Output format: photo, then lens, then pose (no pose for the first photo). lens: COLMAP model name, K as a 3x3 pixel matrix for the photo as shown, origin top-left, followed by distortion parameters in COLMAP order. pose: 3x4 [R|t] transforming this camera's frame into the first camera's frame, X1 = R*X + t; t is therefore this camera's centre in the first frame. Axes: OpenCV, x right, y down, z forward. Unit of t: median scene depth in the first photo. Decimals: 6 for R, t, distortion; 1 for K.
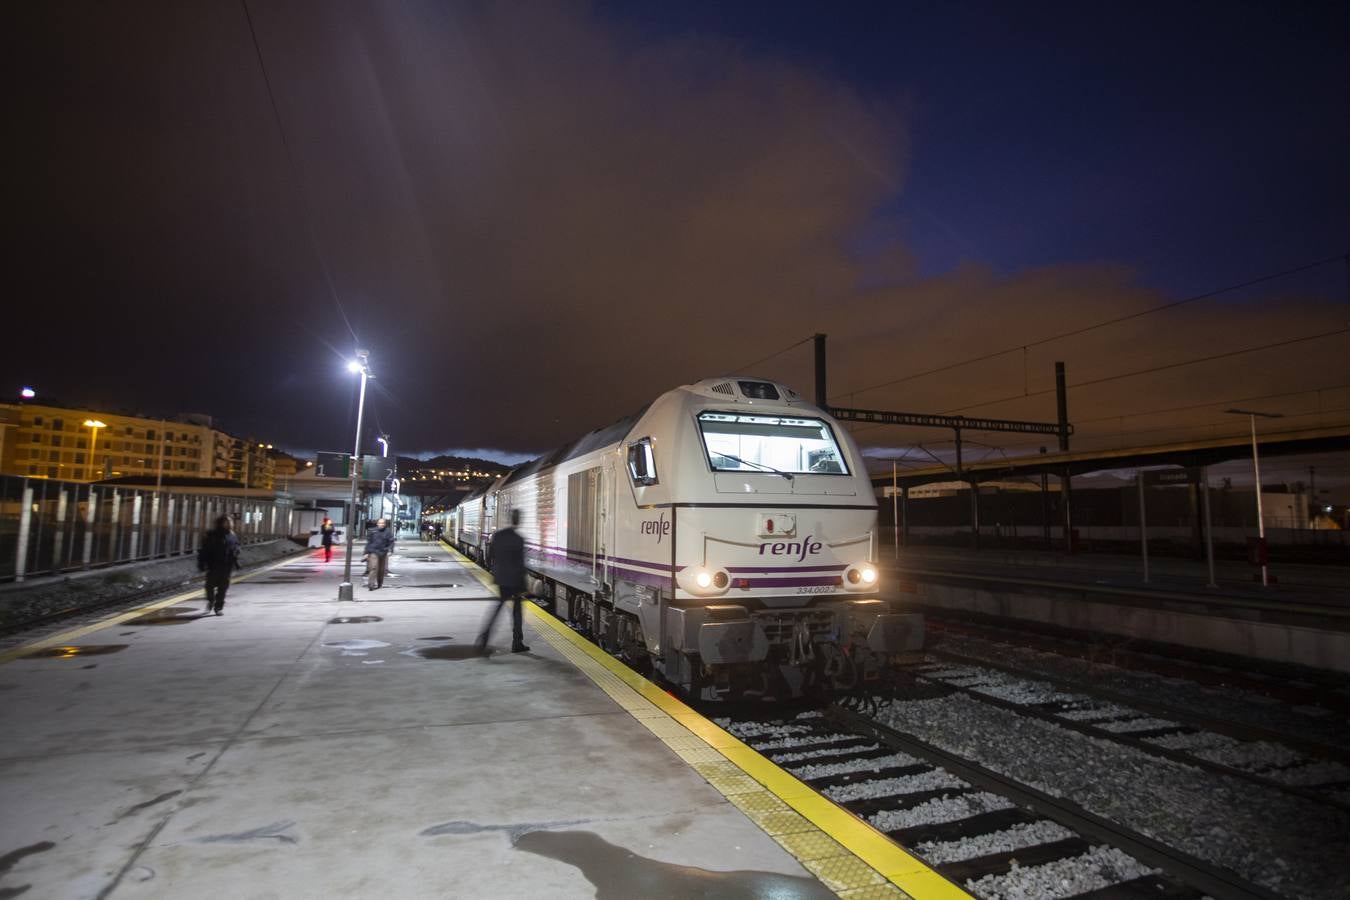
lens RADIAL K [[737.6, 0, 677.2], [0, 737.6, 455.2], [0, 0, 1]] dist [-0.025219, 0.011065]
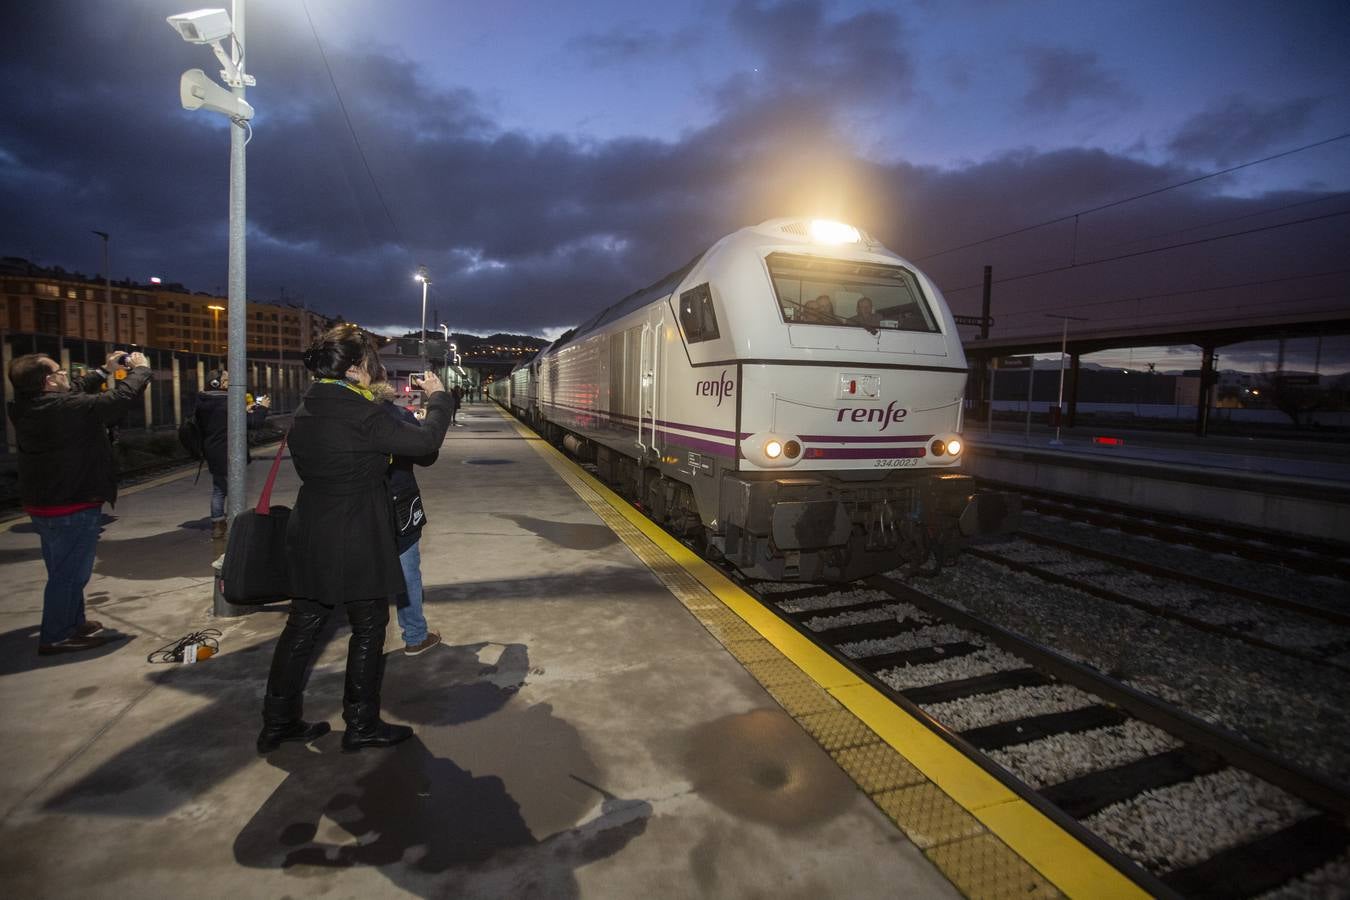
lens RADIAL K [[612.5, 0, 657.9], [0, 612.5, 452.6], [0, 0, 1]] dist [-0.035959, 0.010106]
pose [[0.998410, 0.018096, -0.053378, -0.053642], [-0.007757, 0.982161, 0.187883, 0.034631], [0.055825, -0.187170, 0.980740, 0.256292]]
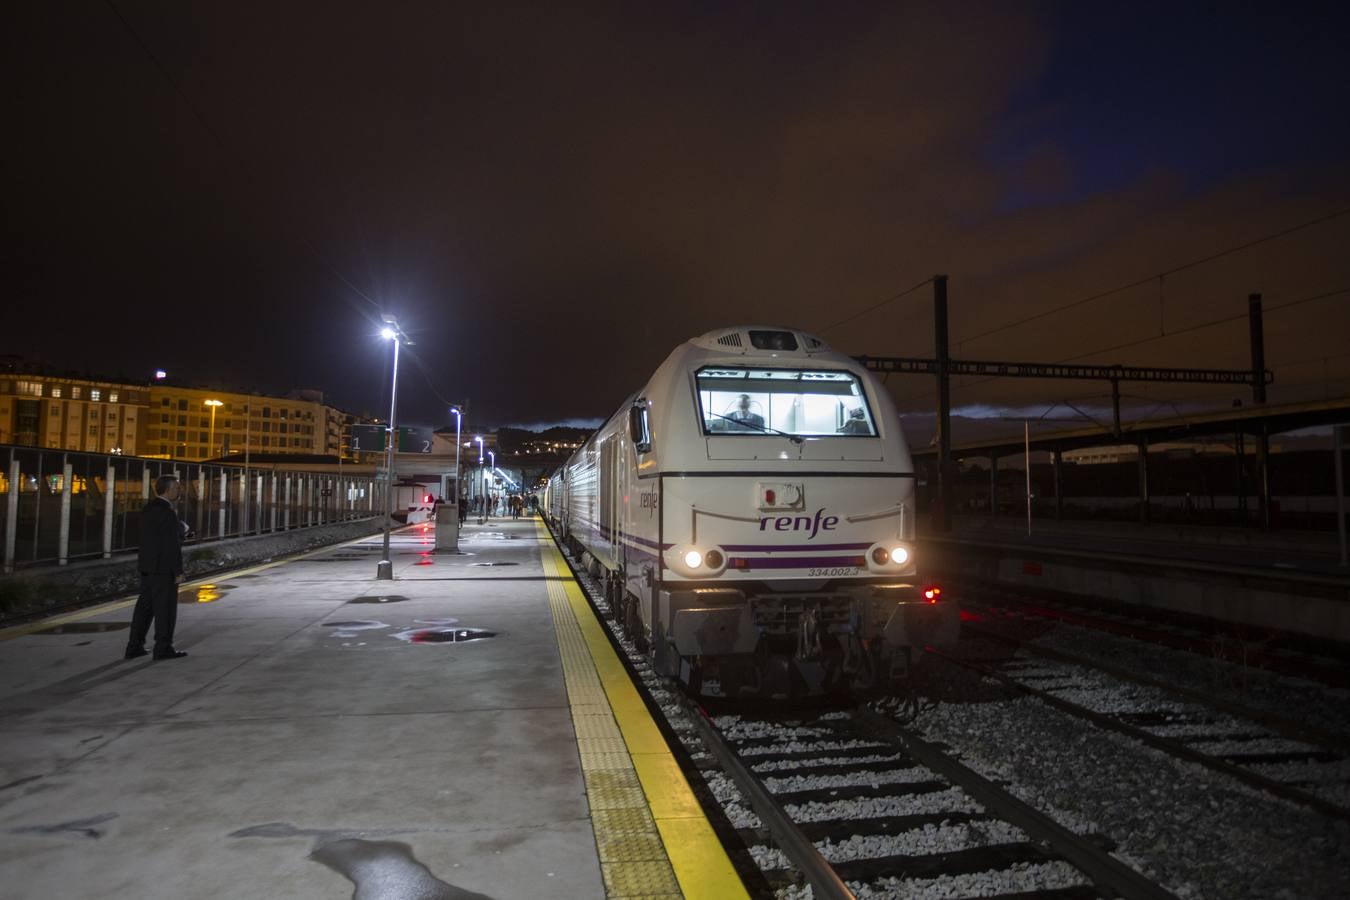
lens RADIAL K [[807.7, 0, 670.0], [0, 807.7, 454.4], [0, 0, 1]] dist [-0.013356, 0.013524]
pose [[0.985847, -0.016149, -0.166870, 0.151833], [0.022798, 0.999017, 0.038007, 0.006487], [0.166092, -0.041273, 0.985246, 0.048388]]
